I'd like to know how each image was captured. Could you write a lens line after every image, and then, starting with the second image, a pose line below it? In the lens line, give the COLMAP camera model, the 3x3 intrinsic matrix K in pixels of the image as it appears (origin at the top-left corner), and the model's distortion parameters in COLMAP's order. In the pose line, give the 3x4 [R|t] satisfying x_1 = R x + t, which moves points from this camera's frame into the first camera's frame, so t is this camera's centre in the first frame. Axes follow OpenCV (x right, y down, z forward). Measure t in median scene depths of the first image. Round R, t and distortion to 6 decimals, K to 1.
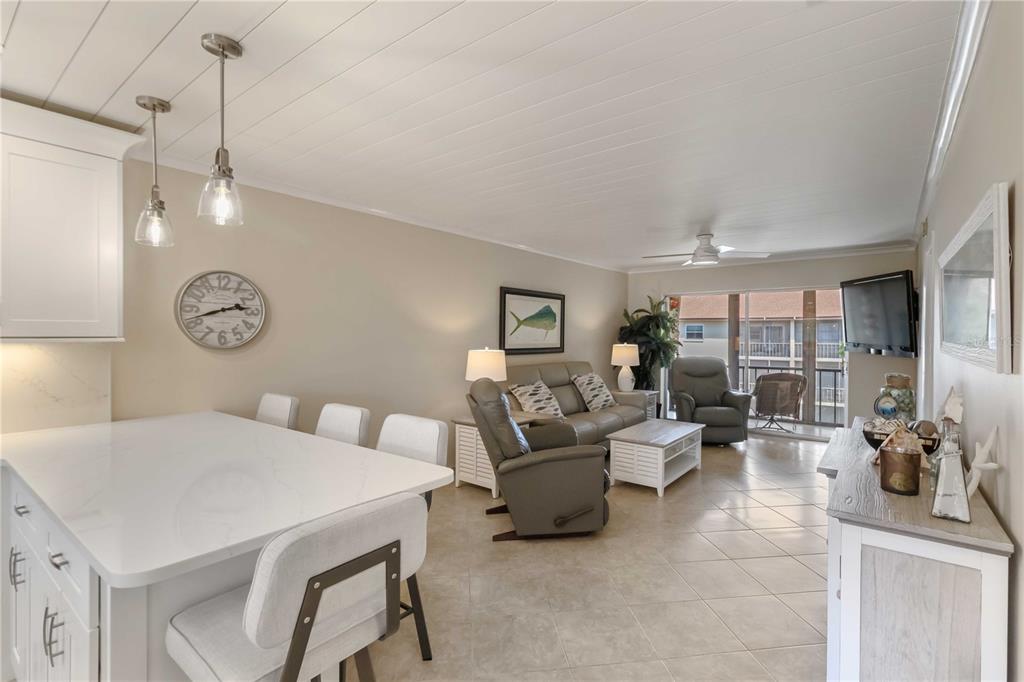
lens RADIAL K [[466.4, 0, 529.9], [0, 466.4, 340.8], [0, 0, 1]] dist [0.000334, 0.000058]
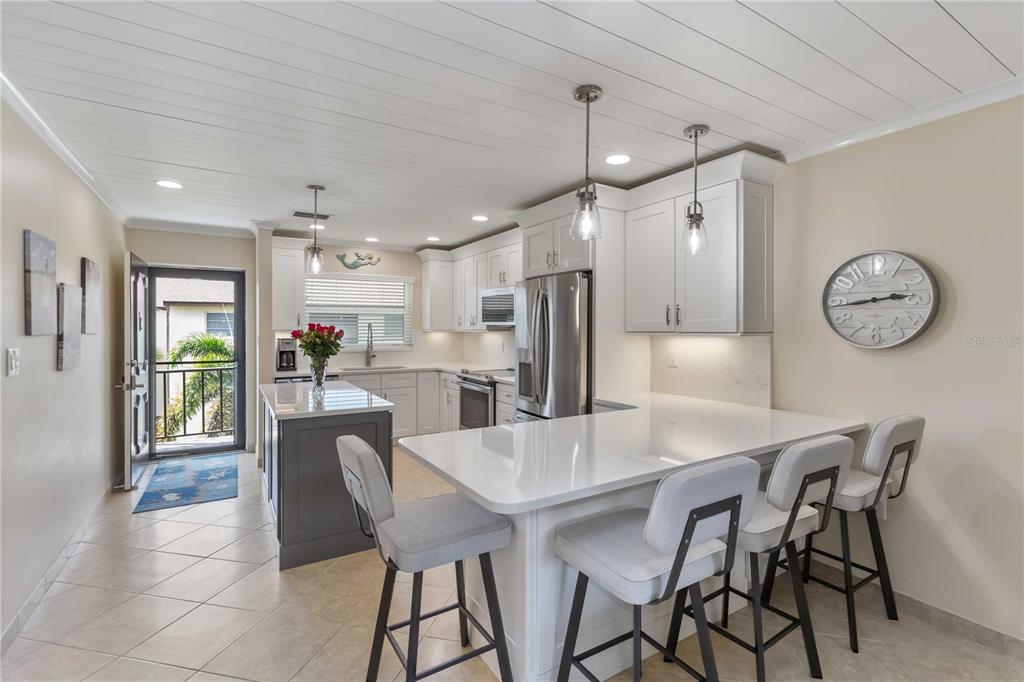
lens RADIAL K [[475.9, 0, 522.9], [0, 475.9, 334.0], [0, 0, 1]] dist [-0.000400, 0.000210]
pose [[-0.354532, 0.009768, -0.934993, 0.168178], [-0.012496, 0.999807, 0.015183, -0.006820], [0.934960, 0.017066, -0.354341, 0.378238]]
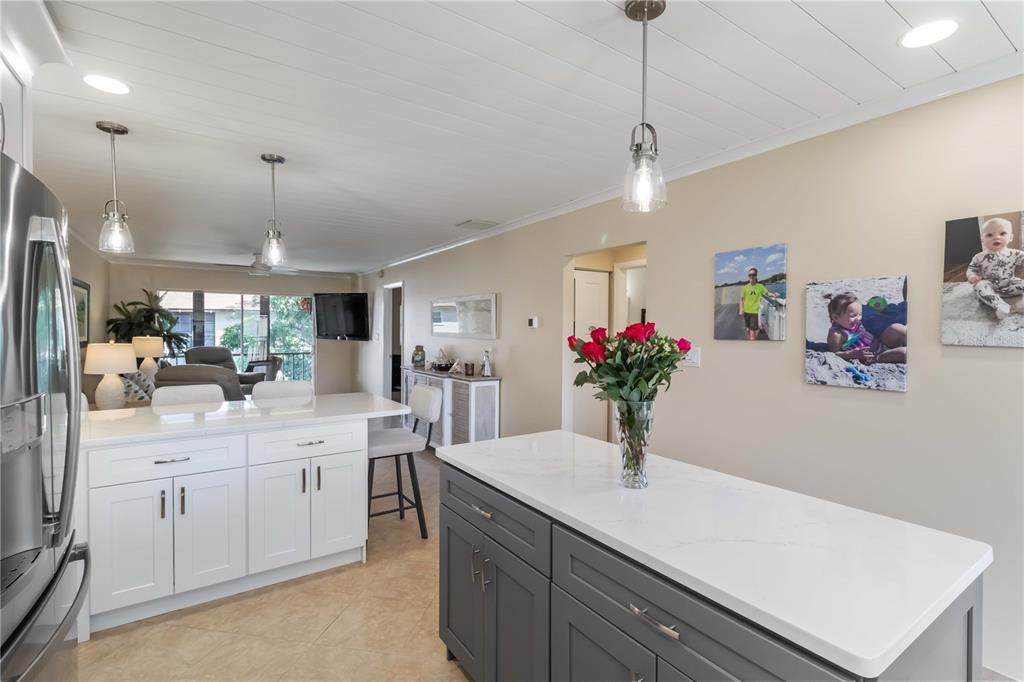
lens RADIAL K [[475.9, 0, 522.9], [0, 475.9, 334.0], [0, 0, 1]] dist [-0.000400, 0.000210]
pose [[0.296566, -0.014113, 0.954908, -0.623270], [0.007015, 0.999896, 0.012600, -0.006453], [-0.954987, 0.002962, 0.296634, -0.107163]]
